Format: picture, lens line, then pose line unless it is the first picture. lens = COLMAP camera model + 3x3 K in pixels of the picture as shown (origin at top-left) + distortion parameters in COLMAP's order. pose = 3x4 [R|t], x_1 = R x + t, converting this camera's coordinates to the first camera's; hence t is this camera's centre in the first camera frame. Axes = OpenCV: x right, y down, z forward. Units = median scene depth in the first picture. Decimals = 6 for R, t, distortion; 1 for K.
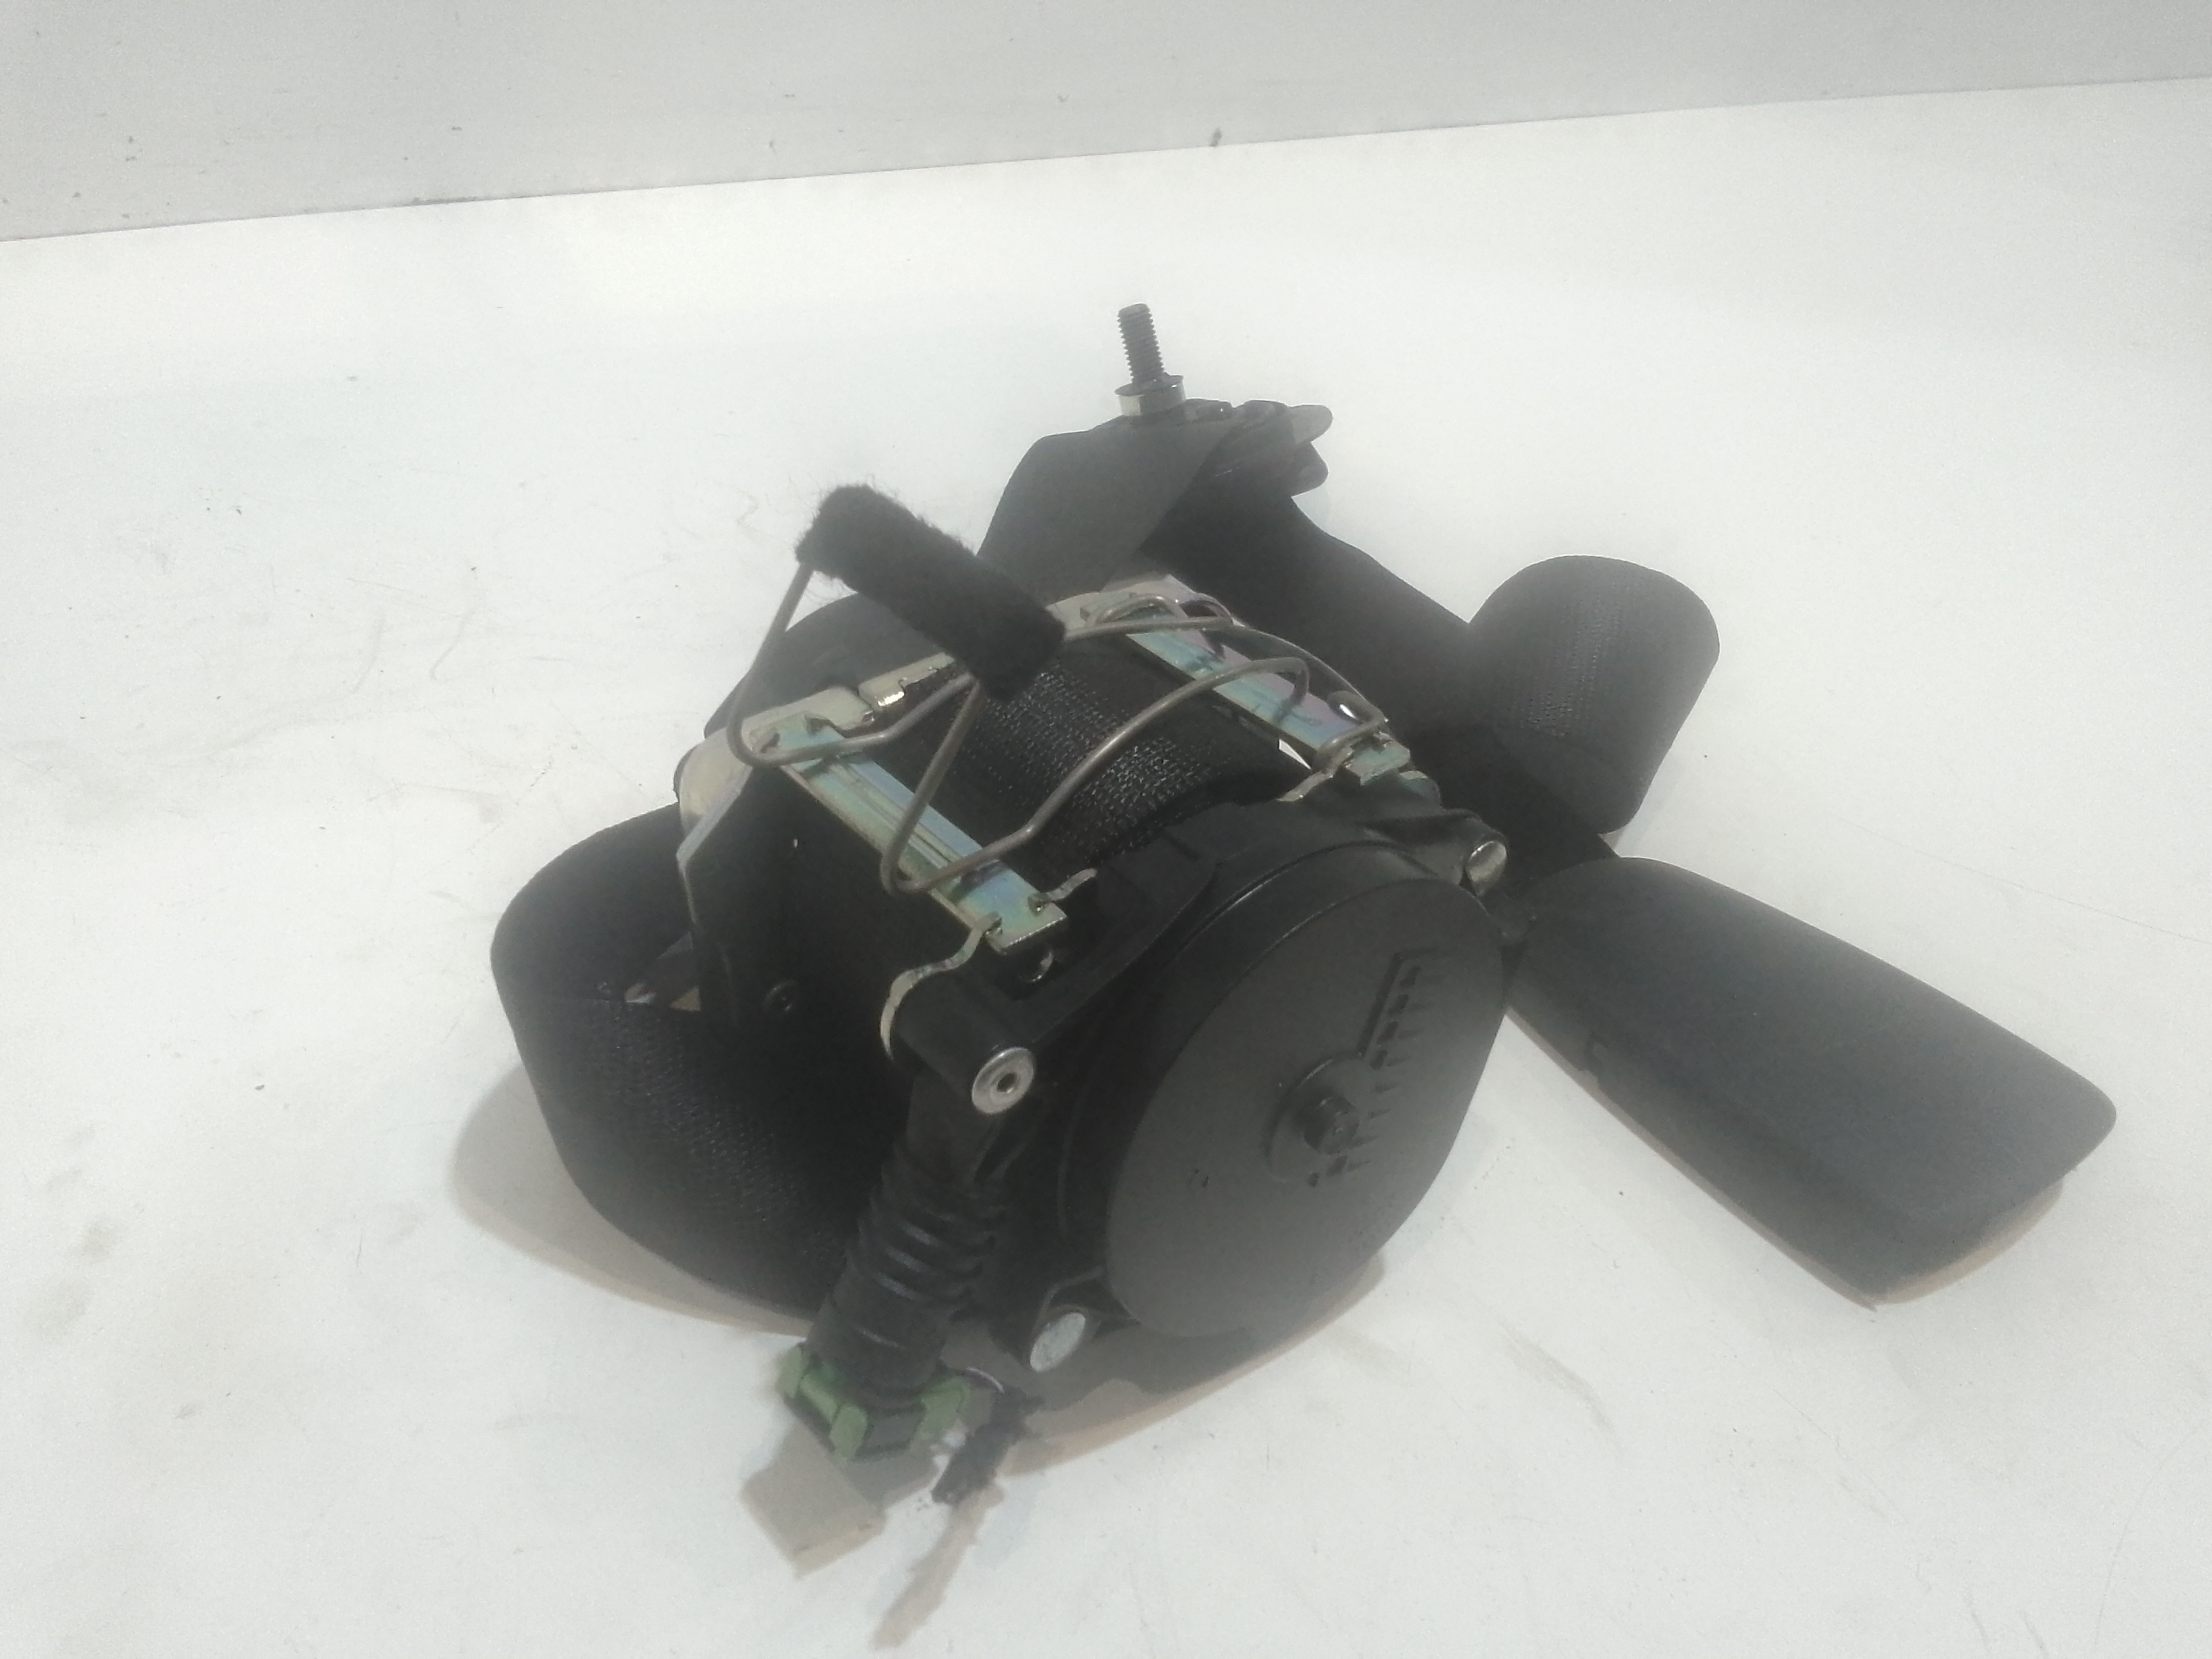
lens RADIAL K [[1728.7, 0, 1106.0], [0, 1728.7, 829.5], [0, 0, 1]] dist [0.054017, -0.104286]
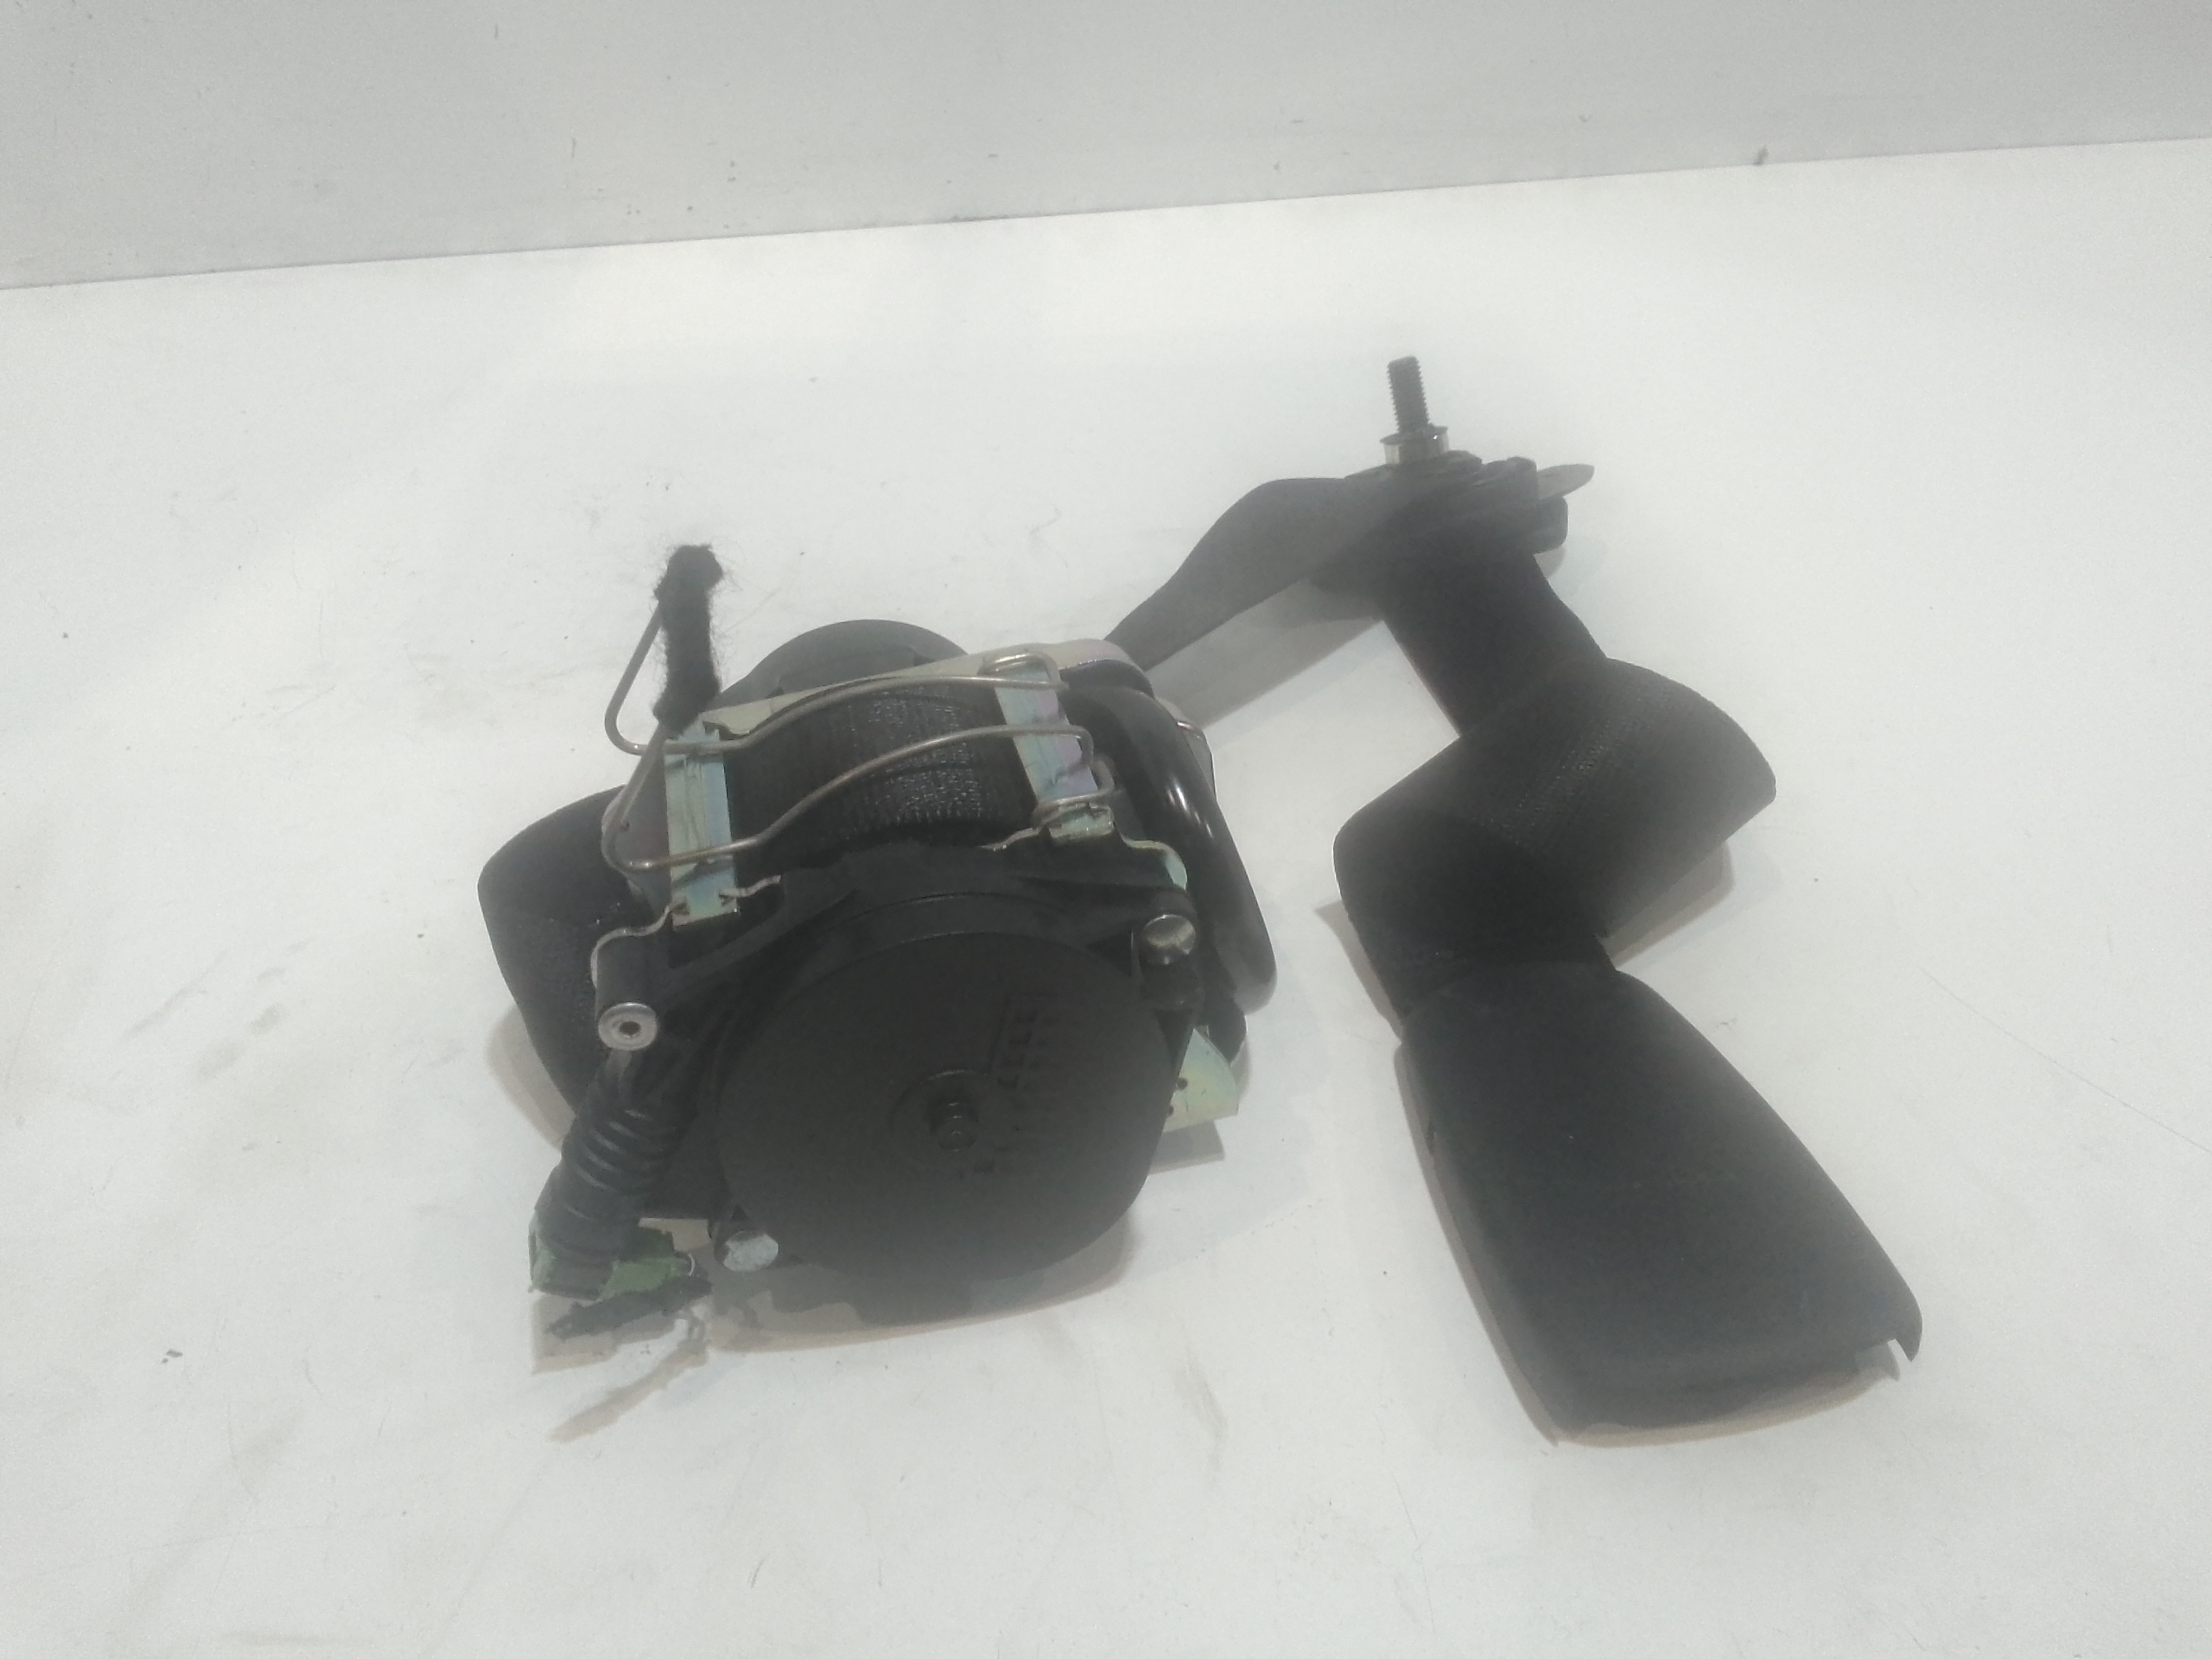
lens RADIAL K [[1728.7, 0, 1106.0], [0, 1728.7, 829.5], [0, 0, 1]] dist [0.054017, -0.104286]
pose [[0.906798, 0.158629, -0.390582, 0.303194], [-0.151865, 0.987217, 0.048363, -0.047084], [0.393261, 0.015460, 0.919297, -0.018423]]
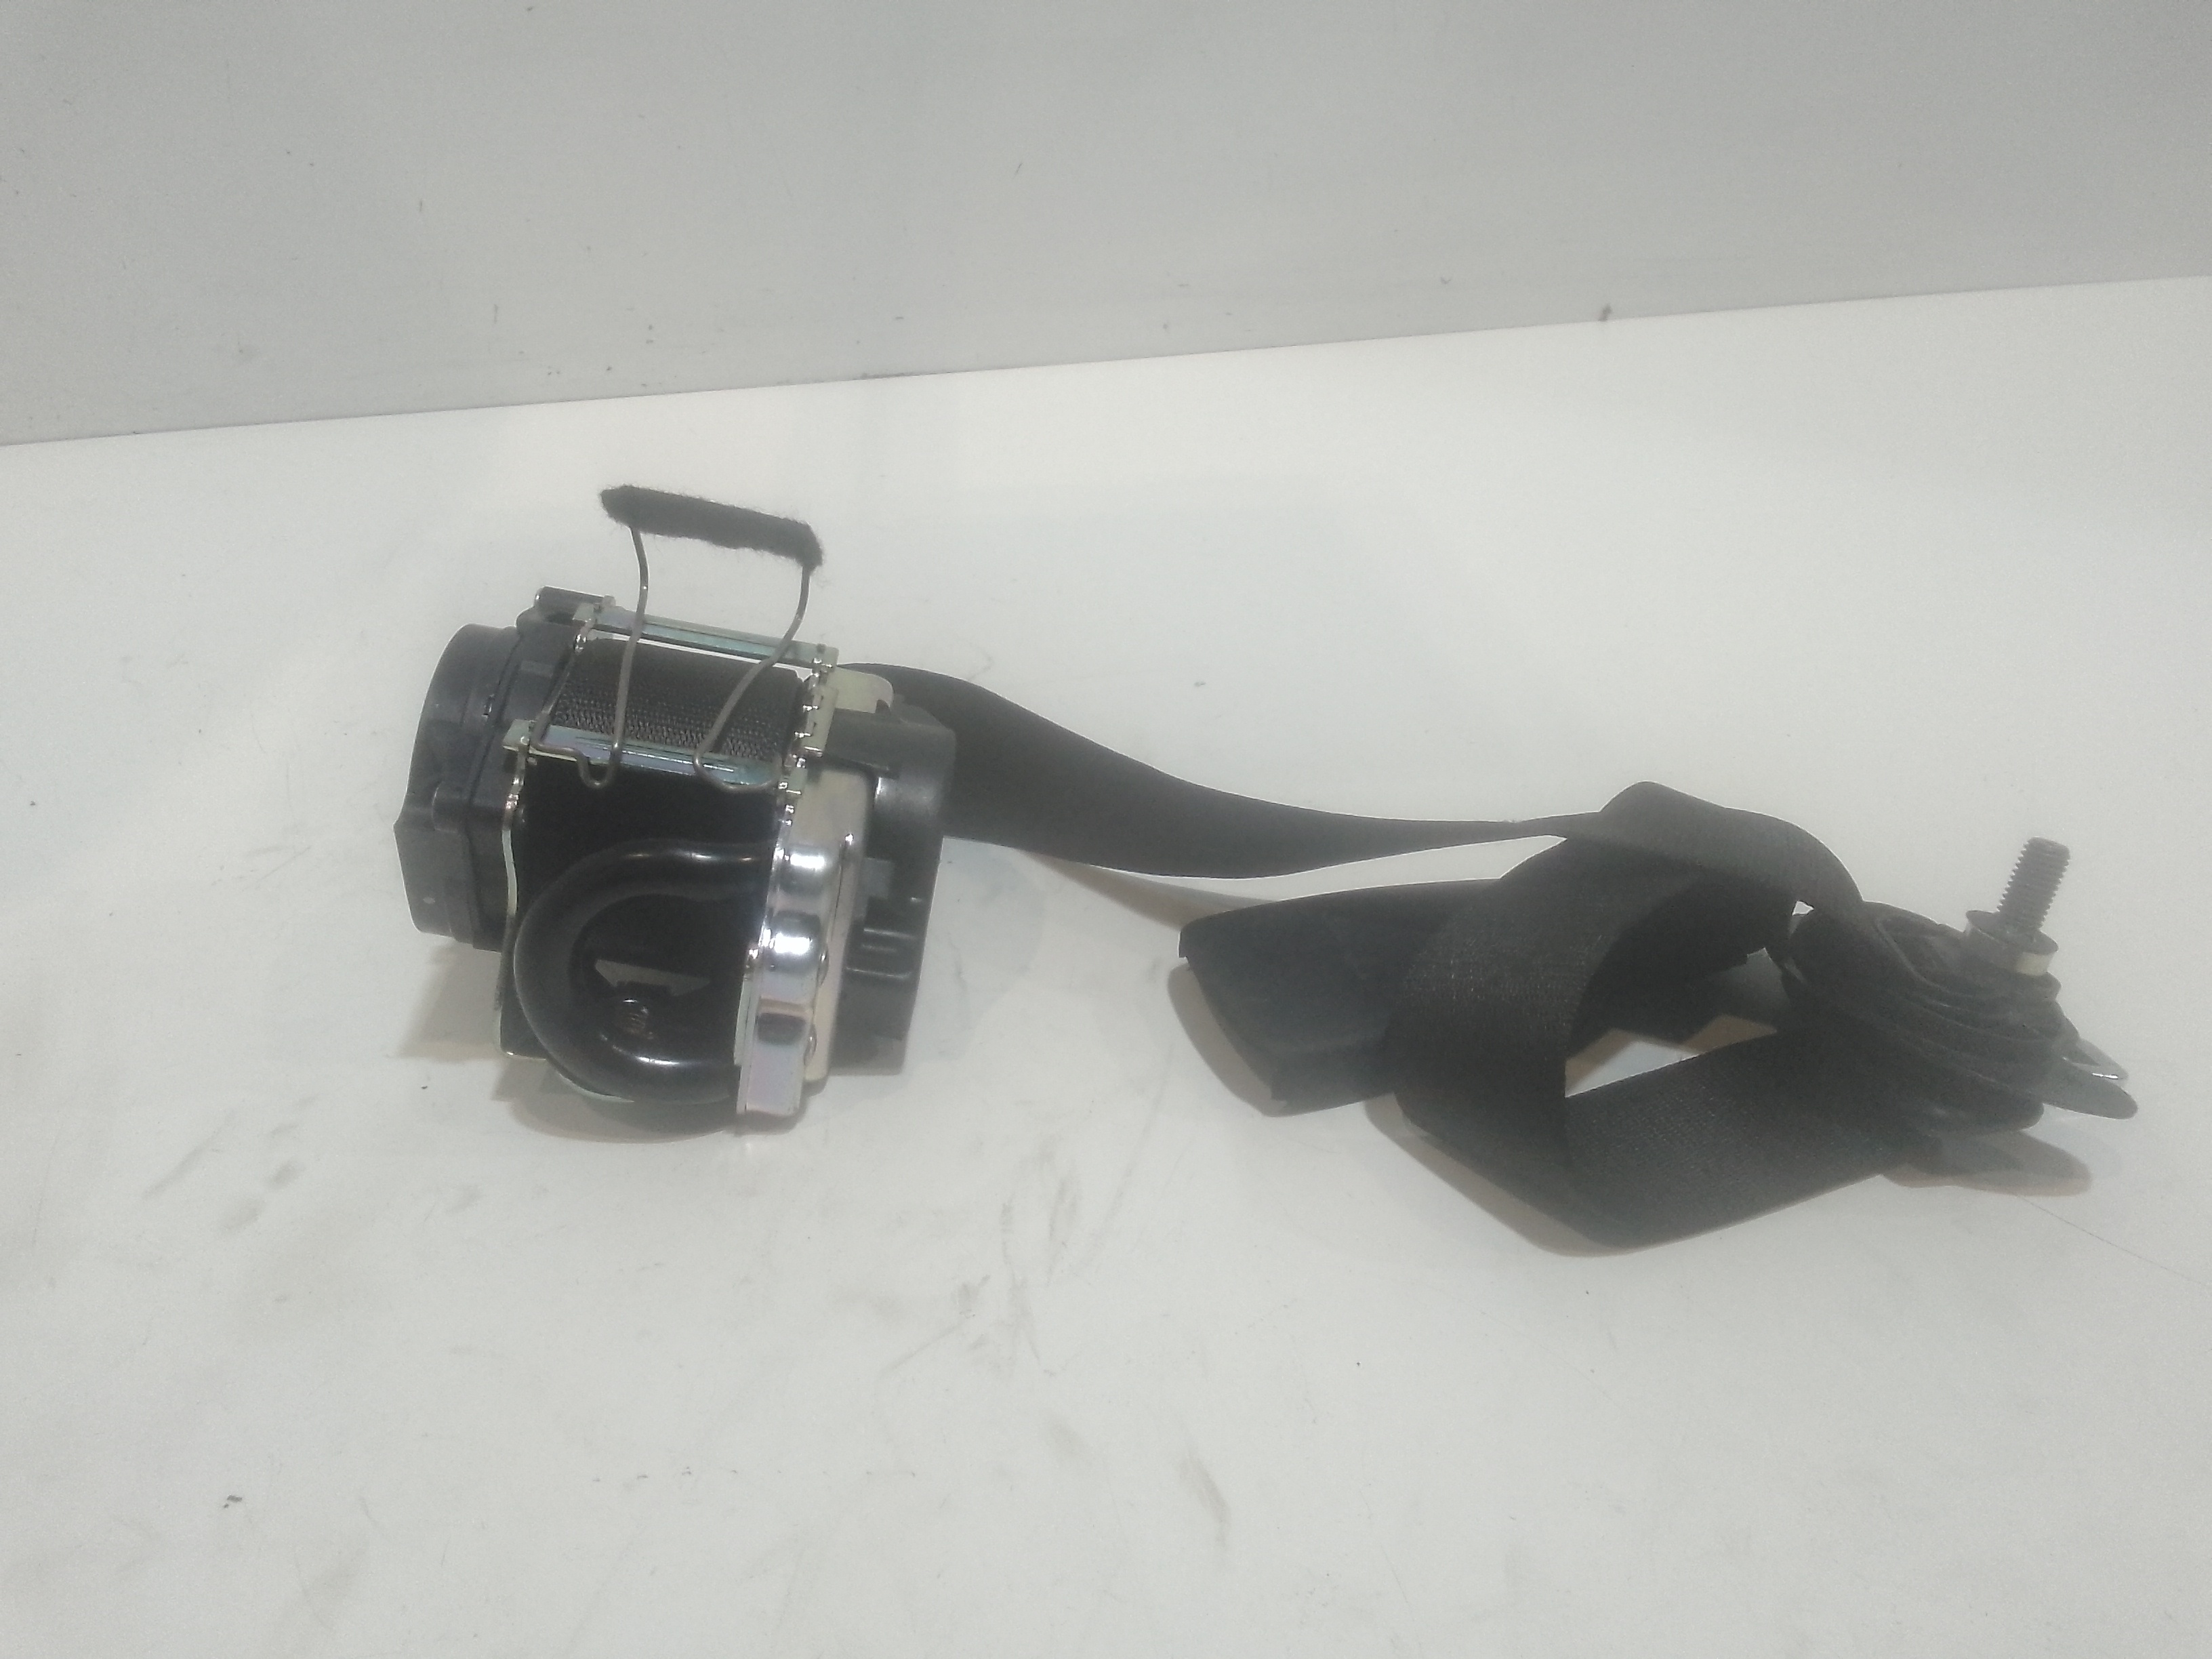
lens RADIAL K [[1728.7, 0, 1106.0], [0, 1728.7, 829.5], [0, 0, 1]] dist [0.054017, -0.104286]
pose [[0.937889, 0.107798, -0.329762, 0.286069], [-0.121894, 0.992292, -0.022305, -0.057931], [0.324816, 0.061116, 0.943800, -0.103474]]
